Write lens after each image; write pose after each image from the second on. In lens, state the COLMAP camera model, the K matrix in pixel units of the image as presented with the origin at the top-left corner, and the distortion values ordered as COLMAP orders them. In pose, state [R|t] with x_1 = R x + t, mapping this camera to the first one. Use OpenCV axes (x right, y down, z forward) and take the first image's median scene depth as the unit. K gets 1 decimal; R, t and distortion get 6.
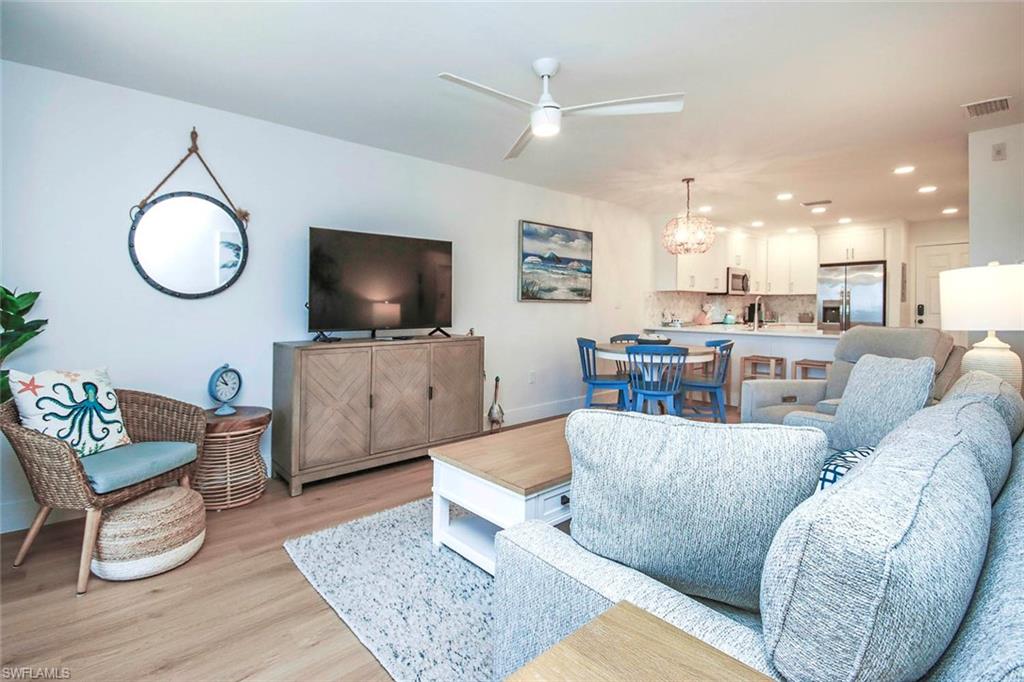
lens RADIAL K [[481.1, 0, 513.3], [0, 481.1, 294.7], [0, 0, 1]] dist [0.000088, -0.000163]
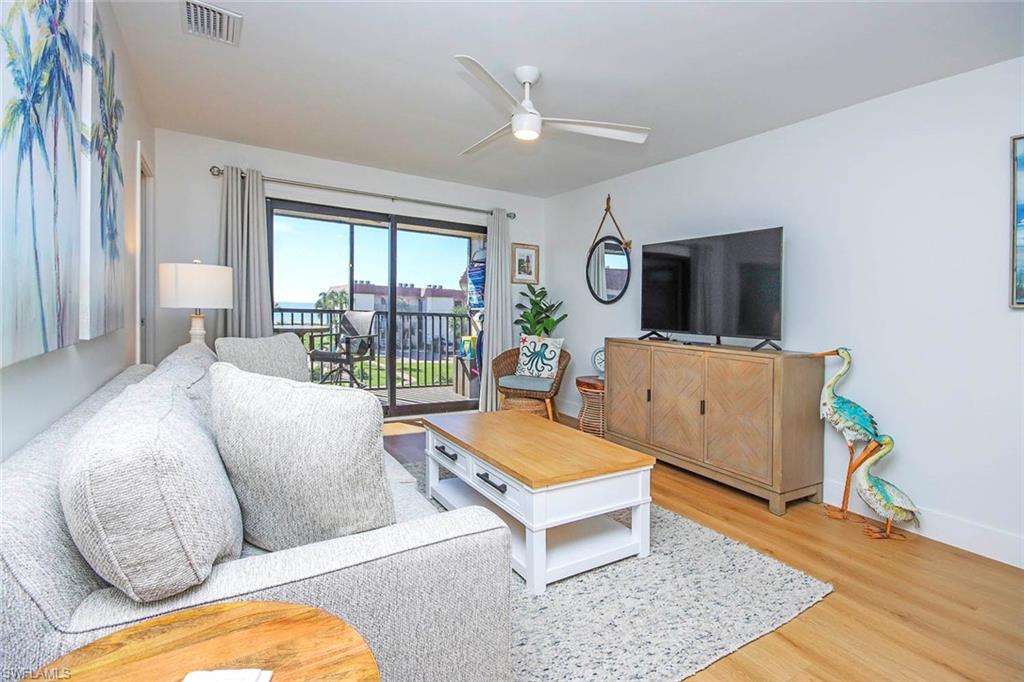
lens RADIAL K [[483.1, 0, 510.5], [0, 483.1, 313.4], [0, 0, 1]] dist [-0.003756, -0.000919]
pose [[-0.185612, 0.000555, -0.982623, 0.571490], [-0.012254, 0.999921, 0.002879, 0.023683], [0.982547, 0.012575, -0.185590, 0.600024]]
